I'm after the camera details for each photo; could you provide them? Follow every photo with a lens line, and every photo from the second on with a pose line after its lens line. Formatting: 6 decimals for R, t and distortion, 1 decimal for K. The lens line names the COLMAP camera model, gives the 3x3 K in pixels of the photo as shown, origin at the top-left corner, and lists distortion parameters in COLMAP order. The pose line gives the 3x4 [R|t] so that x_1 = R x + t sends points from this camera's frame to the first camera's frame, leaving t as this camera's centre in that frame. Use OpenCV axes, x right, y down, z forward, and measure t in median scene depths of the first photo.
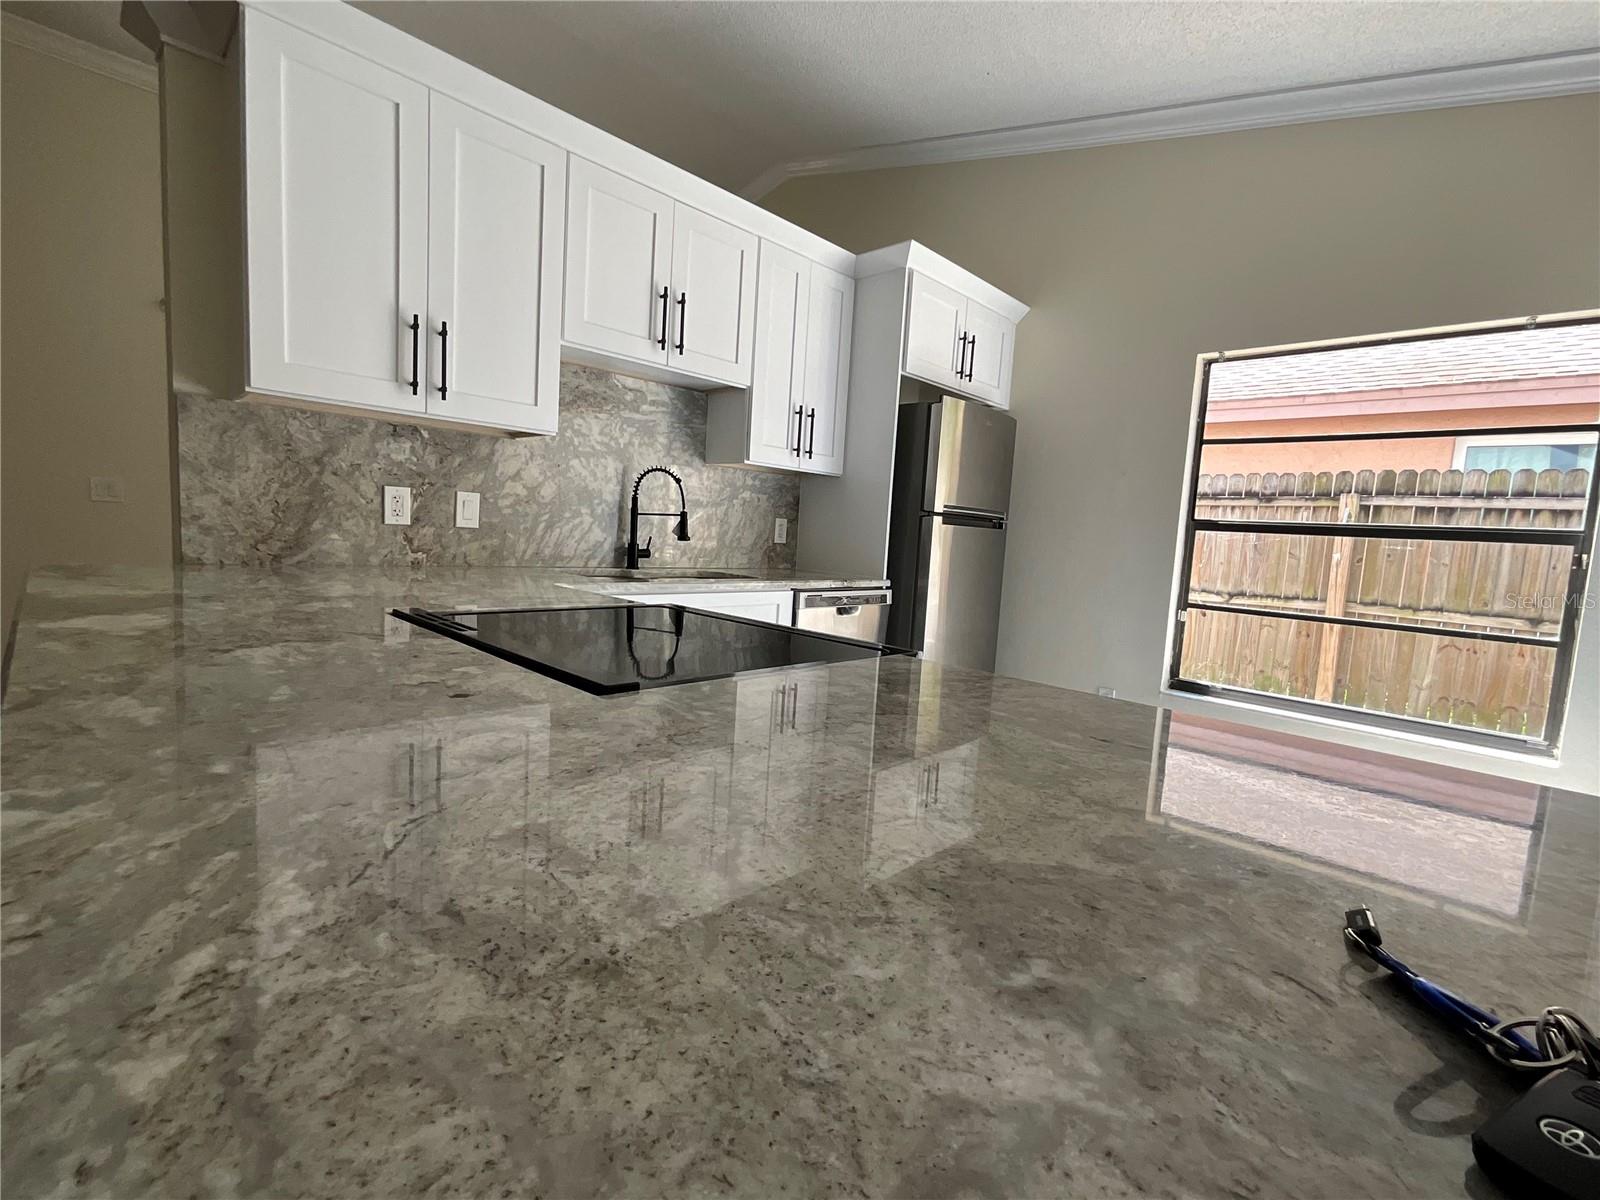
lens RADIAL K [[722.2, 0, 803.9], [0, 722.2, 598.2], [0, 0, 1]] dist [-0.008352, 0.004762]
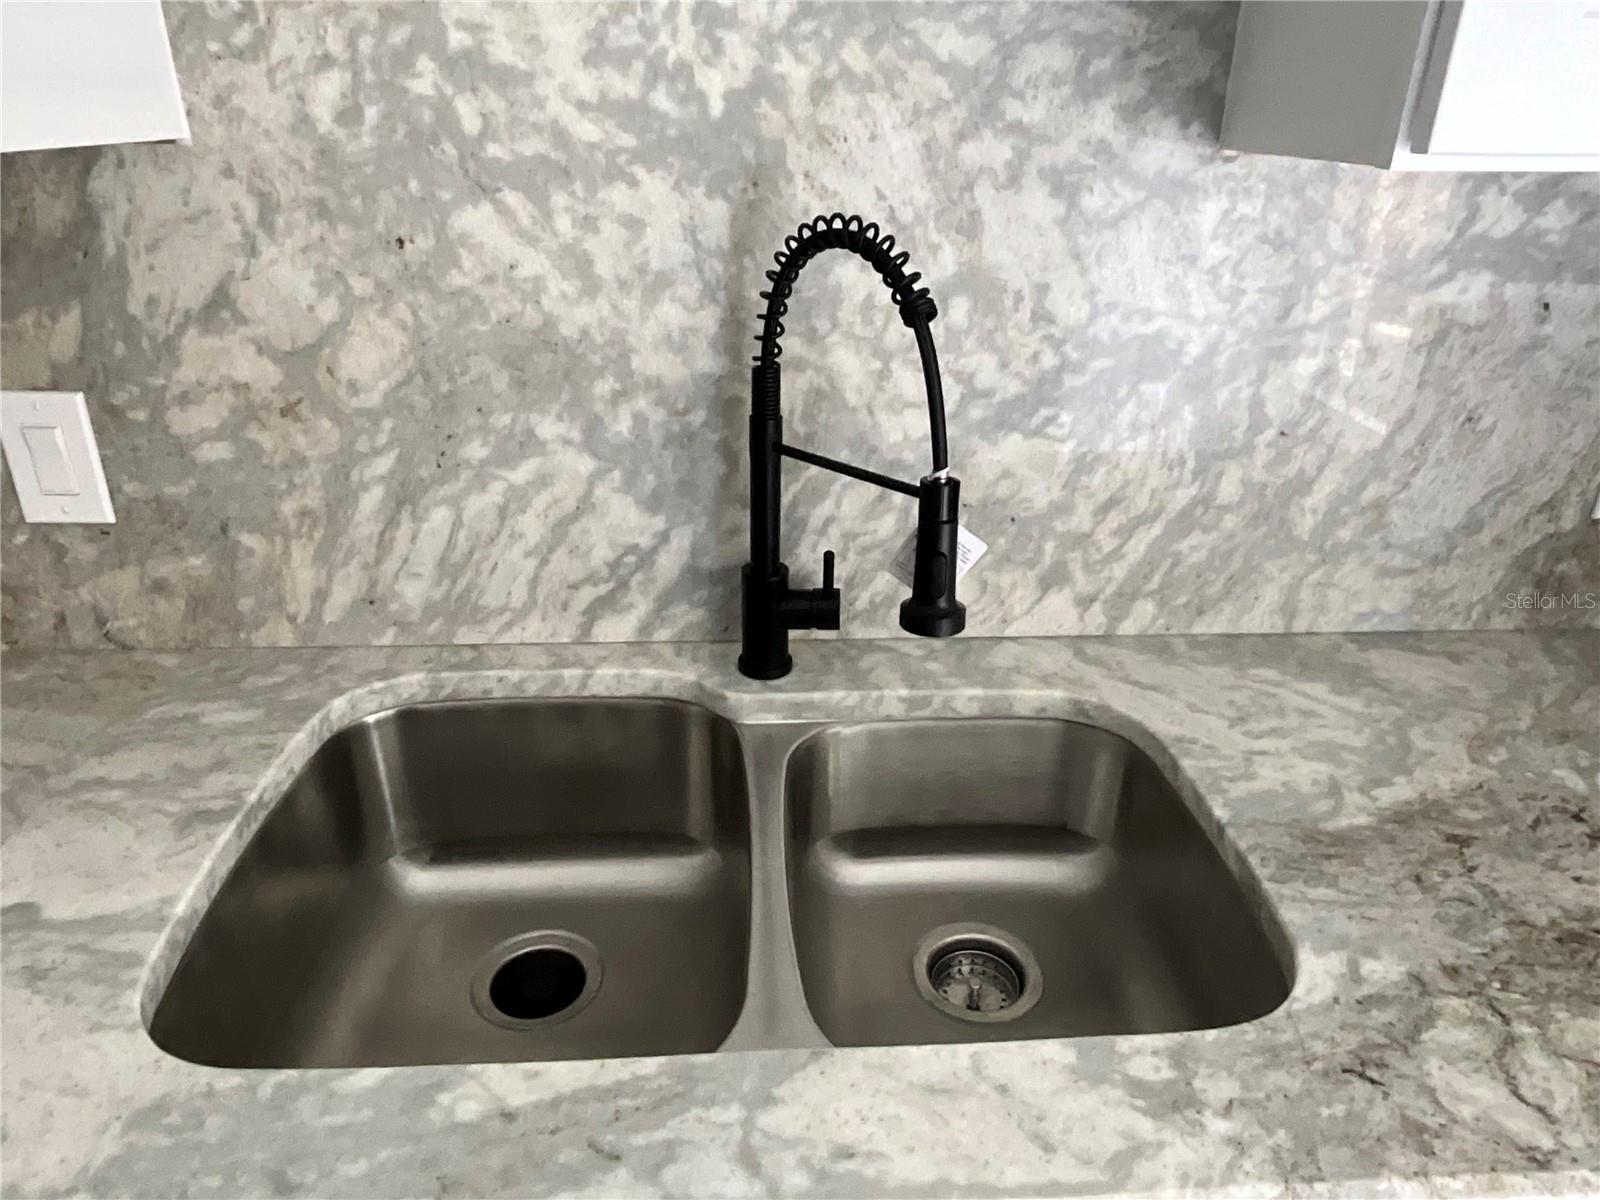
lens RADIAL K [[1064.8, 0, 800.2], [0, 1064.8, 605.6], [0, 0, 1]] dist [-0.007416, -0.004539]
pose [[0.734808, 0.245010, -0.632478, -0.012942], [-0.032603, 0.944159, 0.327872, -0.182687], [0.677491, -0.220302, 0.701764, 0.799396]]
